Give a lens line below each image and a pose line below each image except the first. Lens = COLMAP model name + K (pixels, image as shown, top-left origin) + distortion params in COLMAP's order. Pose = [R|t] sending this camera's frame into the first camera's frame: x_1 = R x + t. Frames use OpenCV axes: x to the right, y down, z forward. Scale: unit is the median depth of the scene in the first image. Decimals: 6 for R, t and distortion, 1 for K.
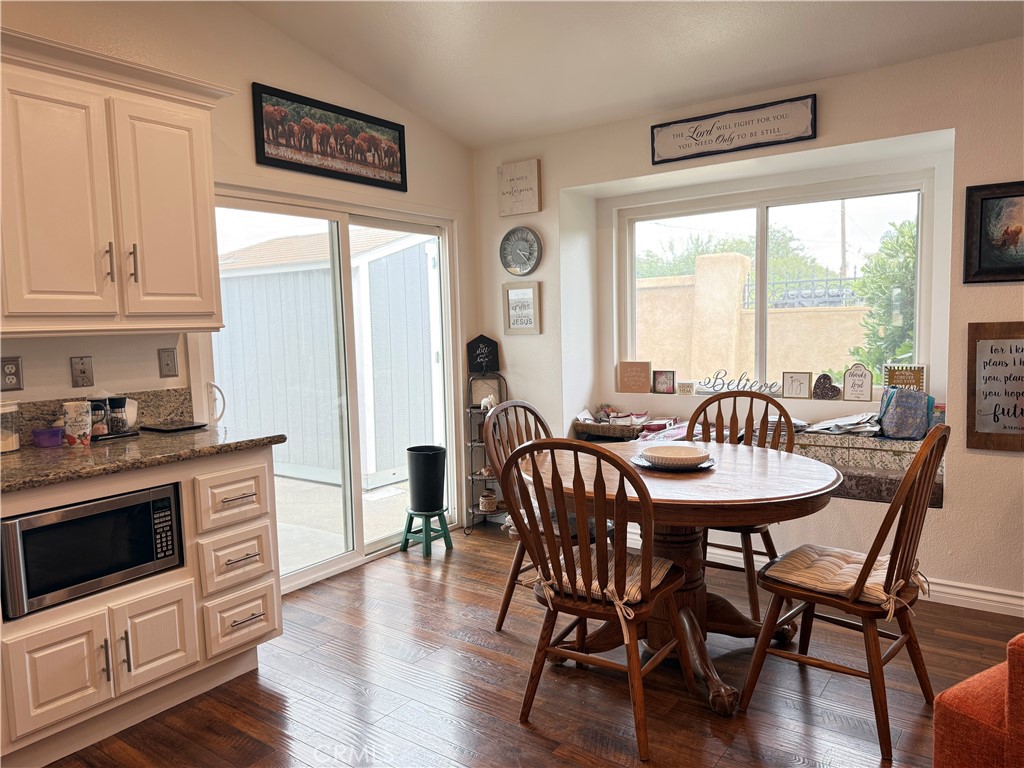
lens RADIAL K [[724.3, 0, 514.0], [0, 724.3, 389.9], [0, 0, 1]] dist [0.063633, -0.079930]
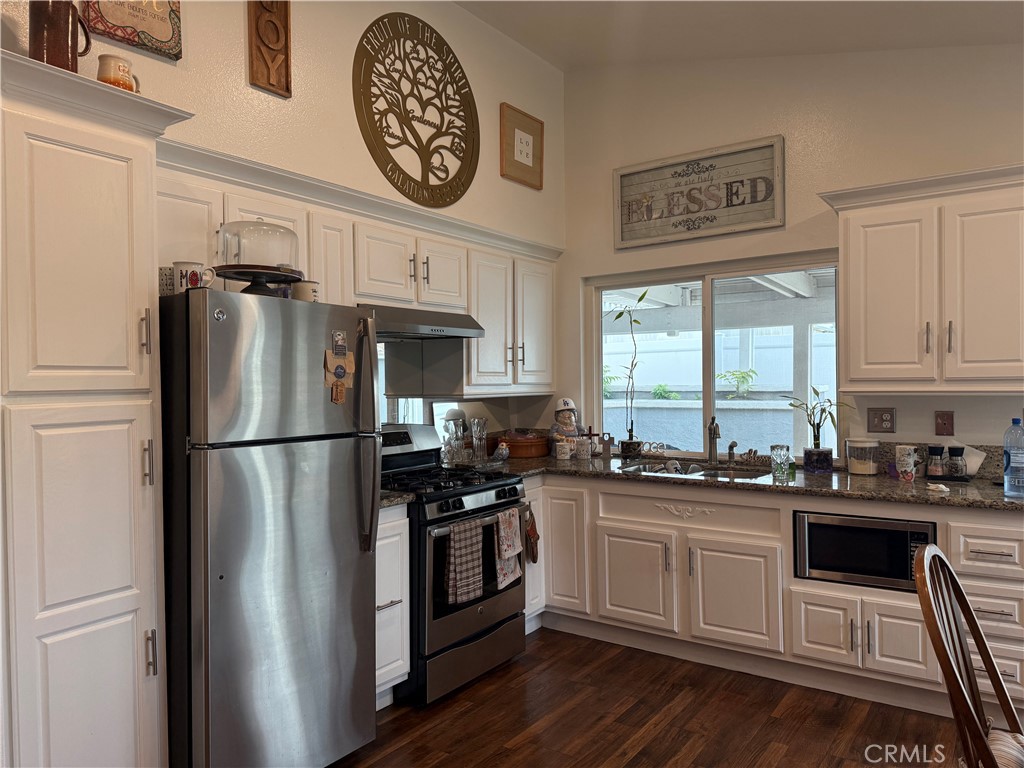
lens RADIAL K [[724.3, 0, 509.2], [0, 724.3, 383.8], [0, 0, 1]] dist [0.063633, -0.079930]
pose [[0.003898, 0.031212, -0.999505, 0.570590], [-0.081059, 0.996234, 0.030794, -0.062239], [0.996702, 0.080899, 0.006413, 0.230941]]
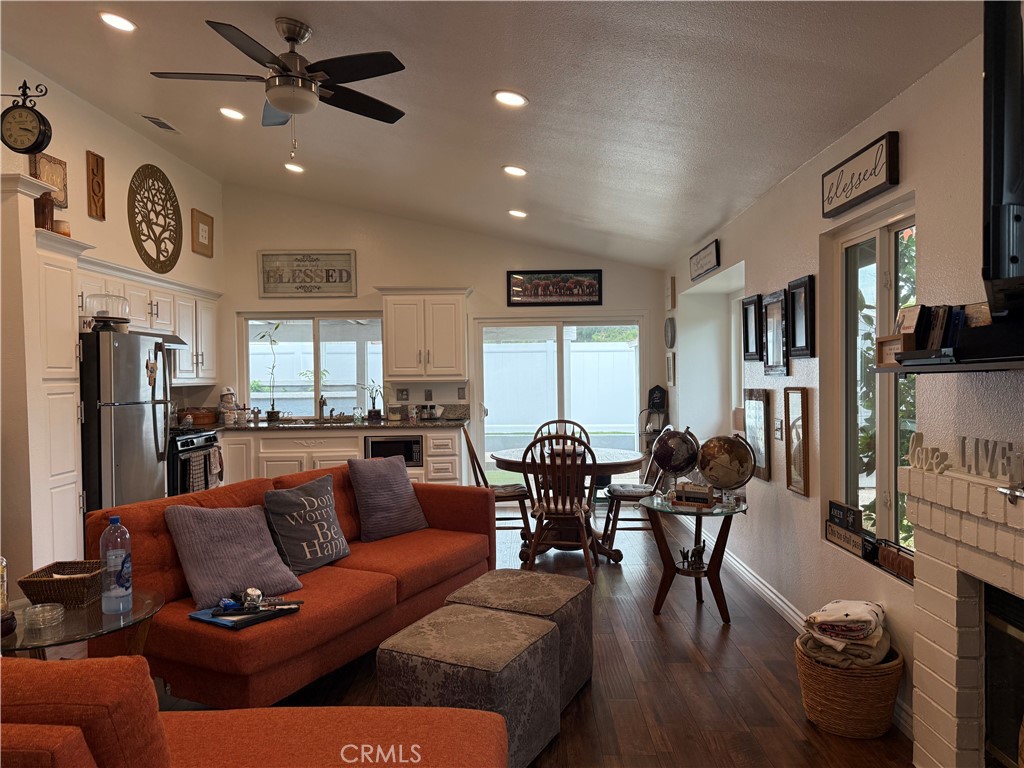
lens RADIAL K [[724.3, 0, 515.6], [0, 724.3, 392.7], [0, 0, 1]] dist [0.063633, -0.079930]
pose [[0.572103, 0.038406, -0.819282, 1.596448], [-0.077410, 0.996972, -0.007319, -0.035233], [0.816521, 0.067608, 0.573344, -0.240914]]
